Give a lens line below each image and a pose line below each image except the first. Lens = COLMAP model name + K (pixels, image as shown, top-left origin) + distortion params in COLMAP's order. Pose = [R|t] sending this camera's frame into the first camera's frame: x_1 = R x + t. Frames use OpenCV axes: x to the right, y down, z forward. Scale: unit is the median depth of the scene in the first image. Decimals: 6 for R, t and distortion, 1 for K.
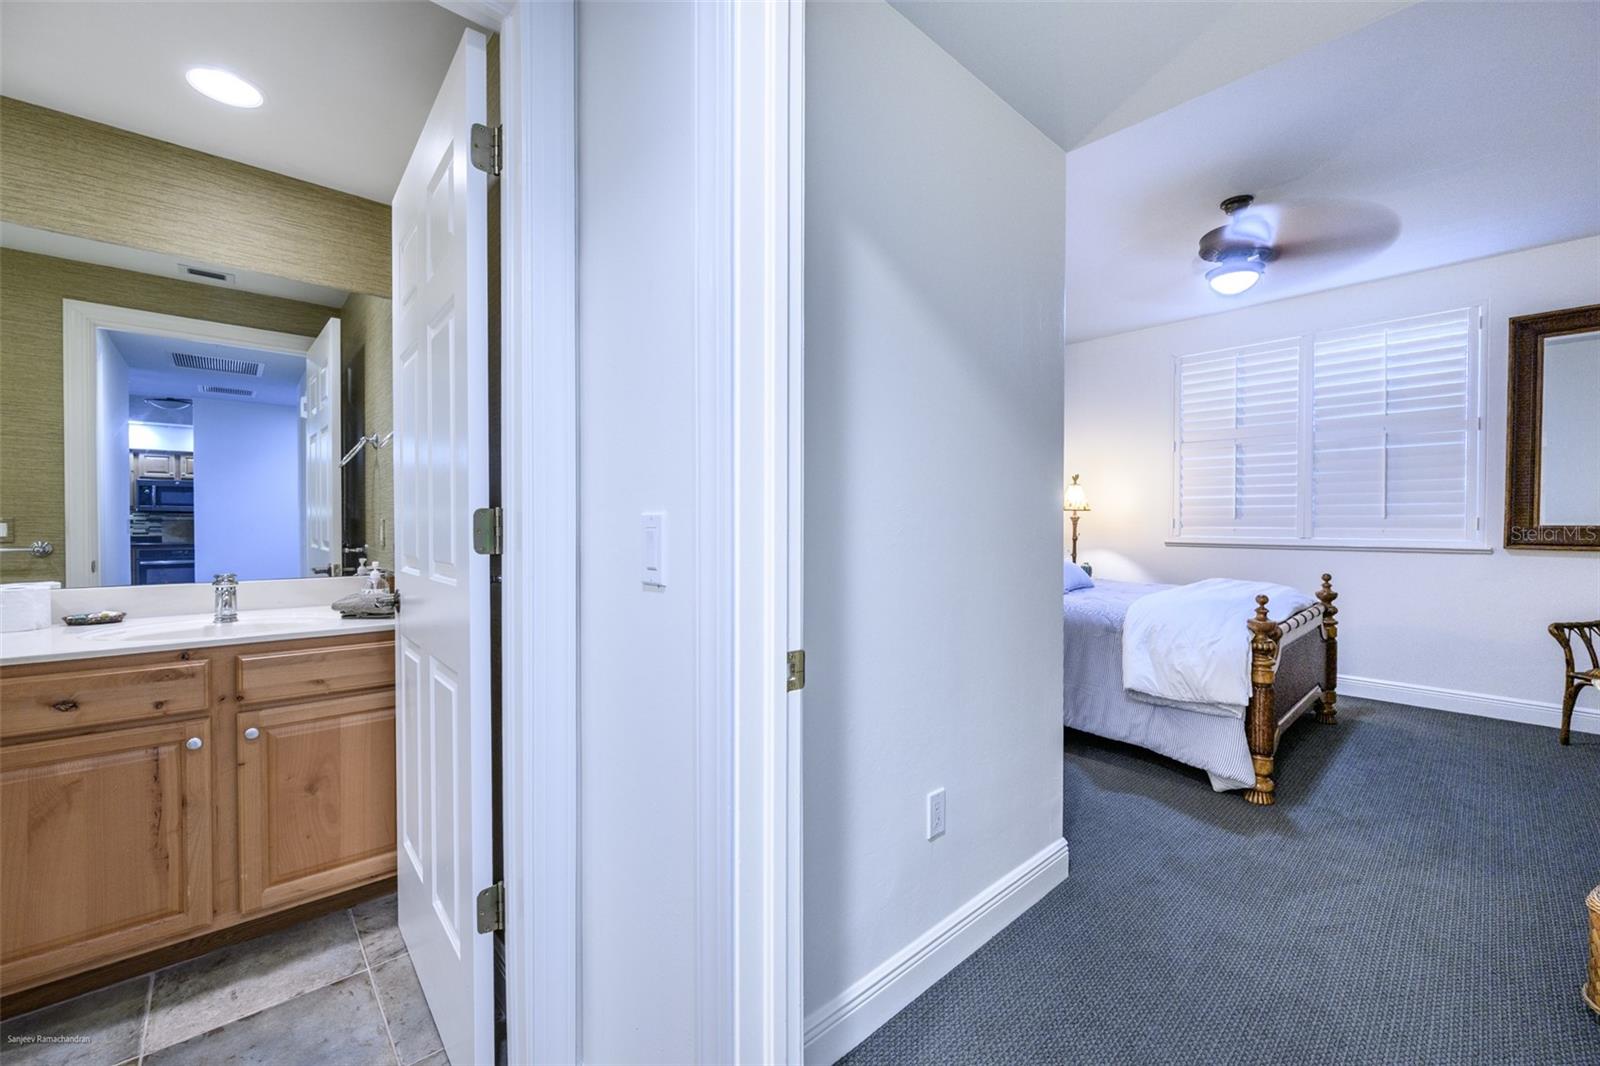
lens RADIAL K [[654.9, 0, 801.5], [0, 654.9, 531.6], [0, 0, 1]] dist [-0.006533, 0.000615]
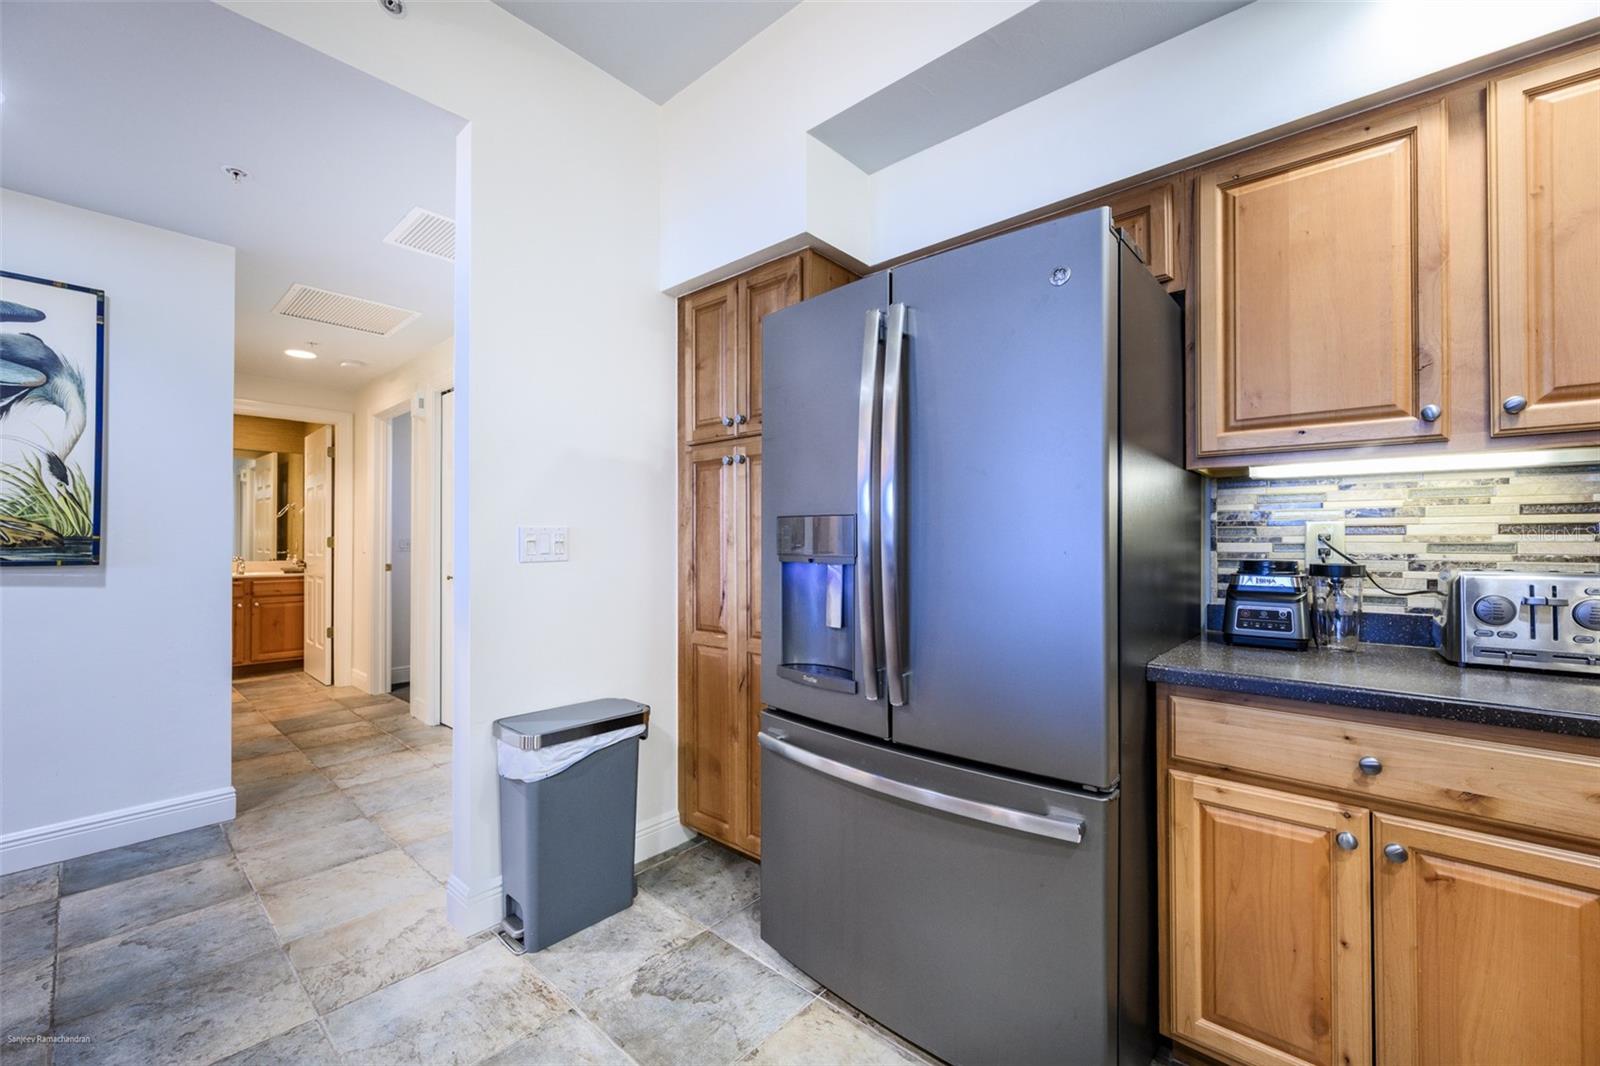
lens RADIAL K [[654.9, 0, 826.1], [0, 654.9, 543.6], [0, 0, 1]] dist [-0.006533, 0.000615]
pose [[0.990270, 0.004352, 0.139089, 1.359734], [-0.002836, 0.999934, -0.011101, 0.026914], [-0.139129, 0.010598, 0.990218, -2.344880]]
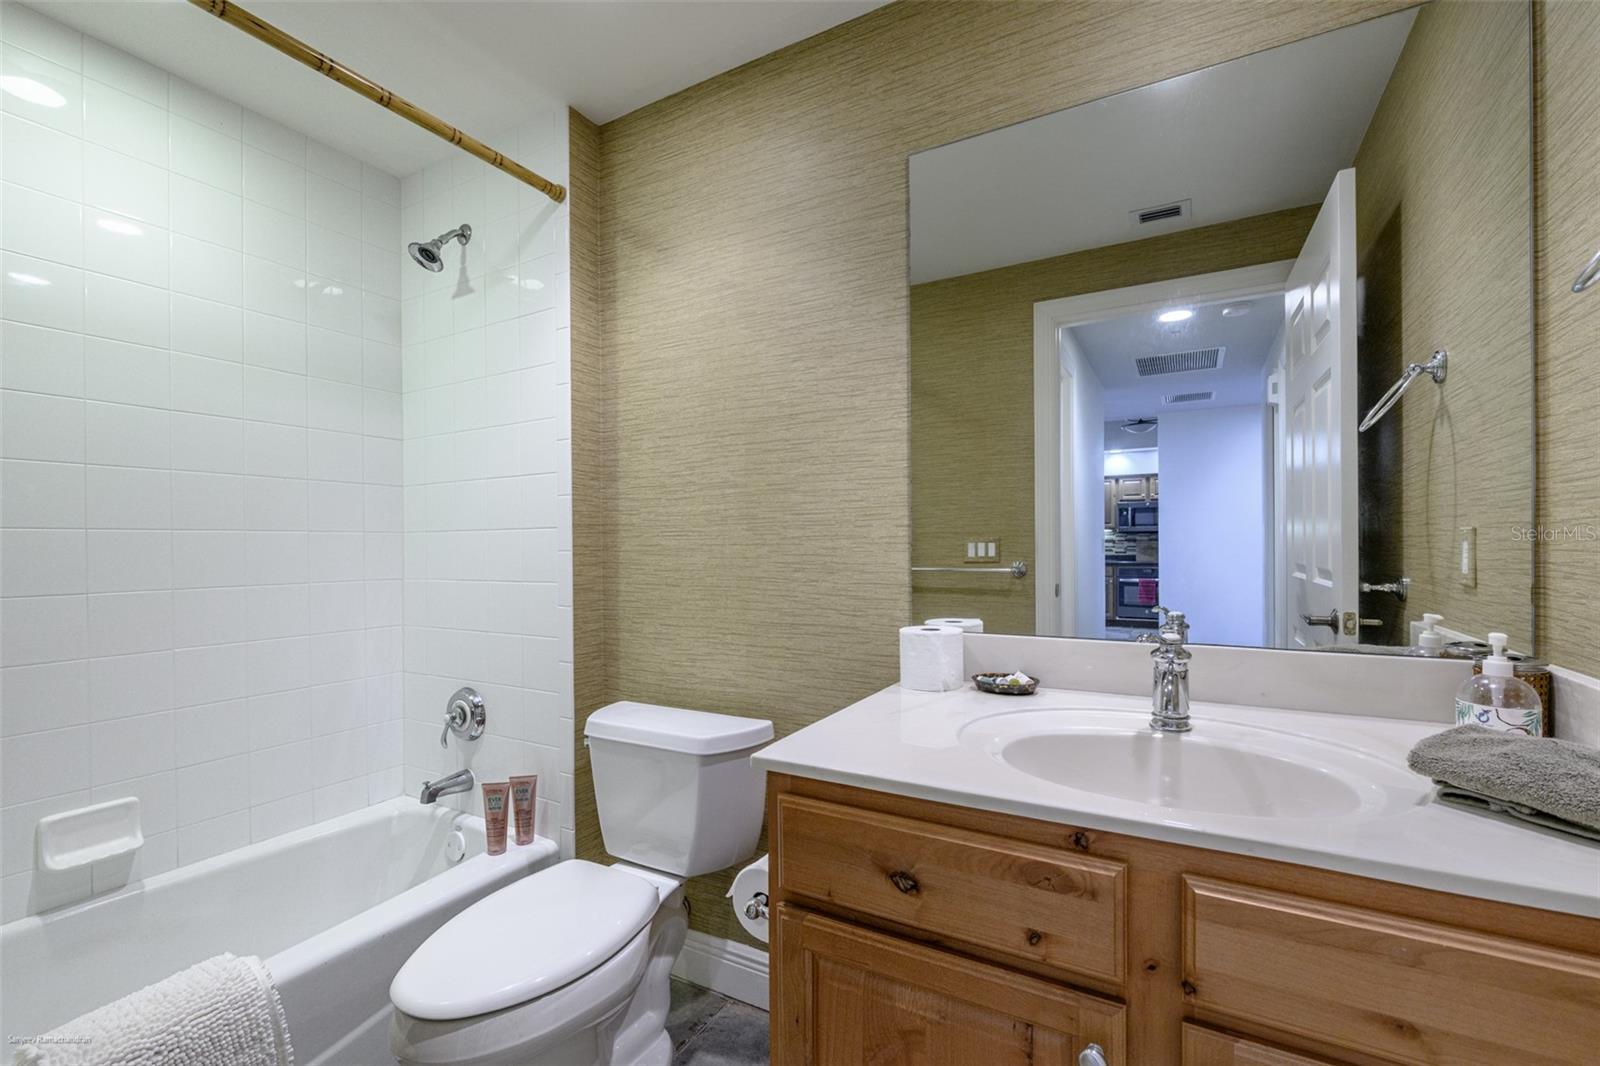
lens RADIAL K [[654.9, 0, 831.7], [0, 654.9, 550.5], [0, 0, 1]] dist [-0.006533, 0.000615]
pose [[0.339323, 0.002823, -0.940666, -0.504420], [-0.002131, 0.999995, 0.002232, -0.004153], [0.940668, 0.001247, 0.339327, 0.591448]]
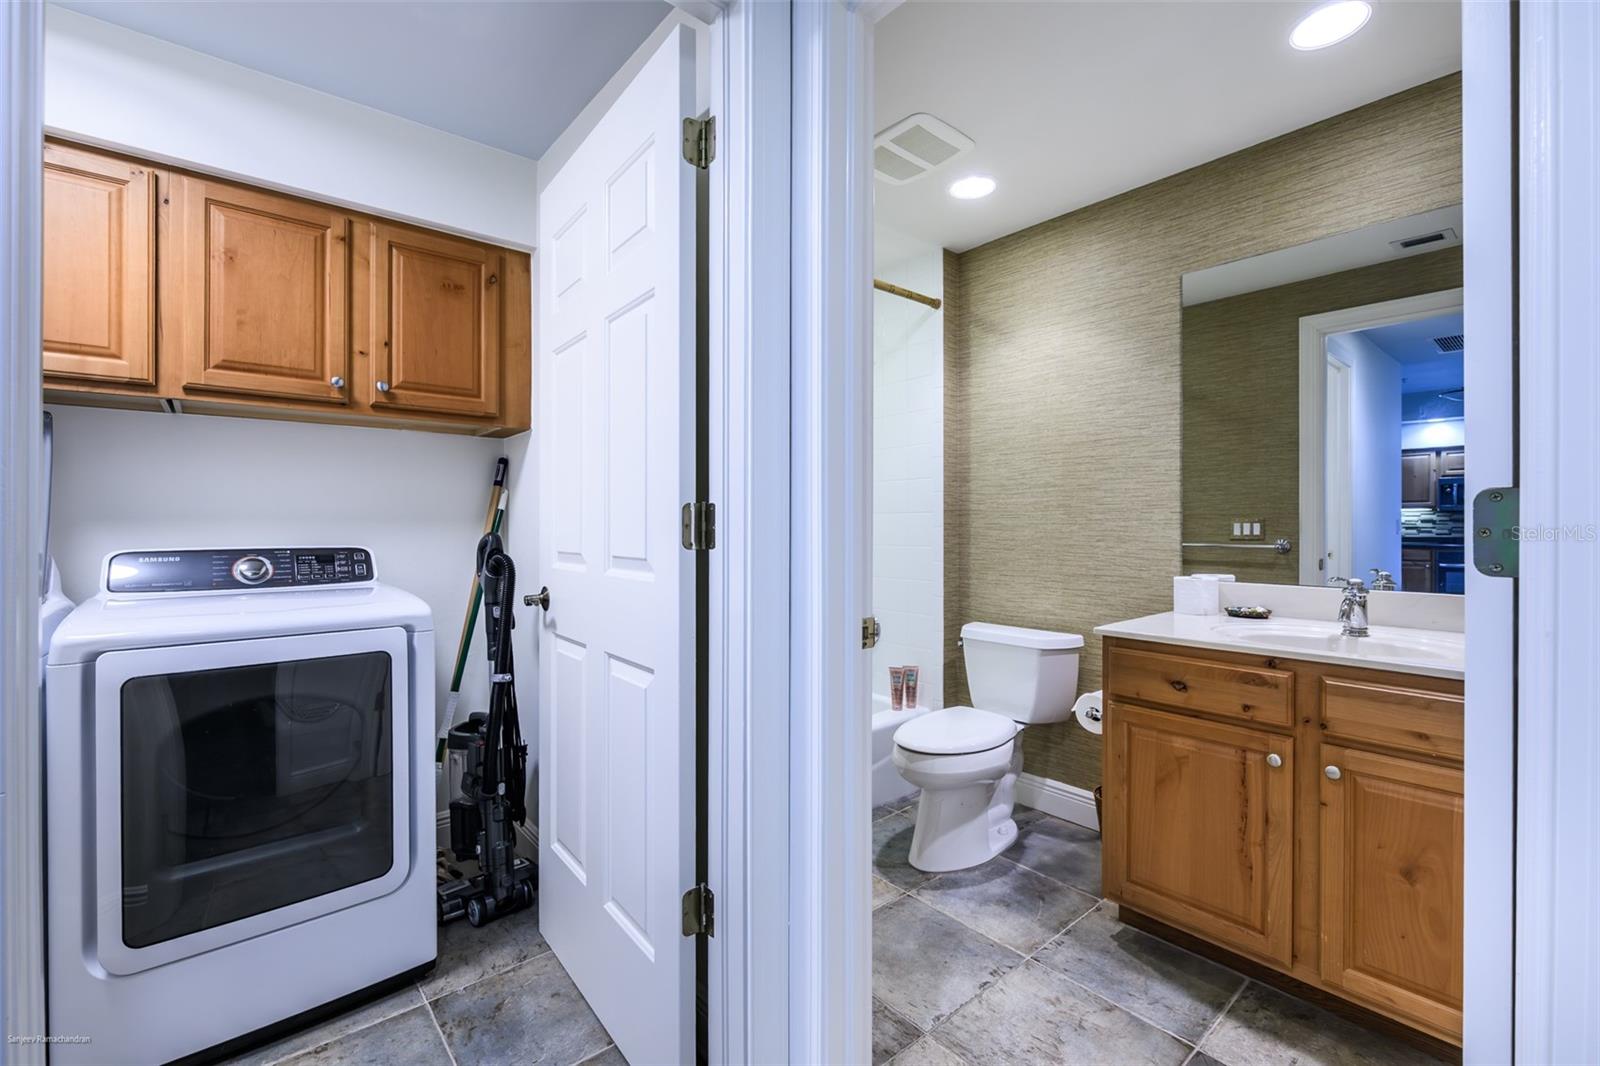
lens RADIAL K [[684.4, 0, 818.2], [0, 684.4, 526.7], [0, 0, 1]] dist [-0.007591, 0.000499]
pose [[-0.016168, 0.001693, -0.999868, 0.037404], [-0.010138, 0.999947, 0.001857, -0.001109], [0.999818, 0.010167, -0.016150, 0.308722]]
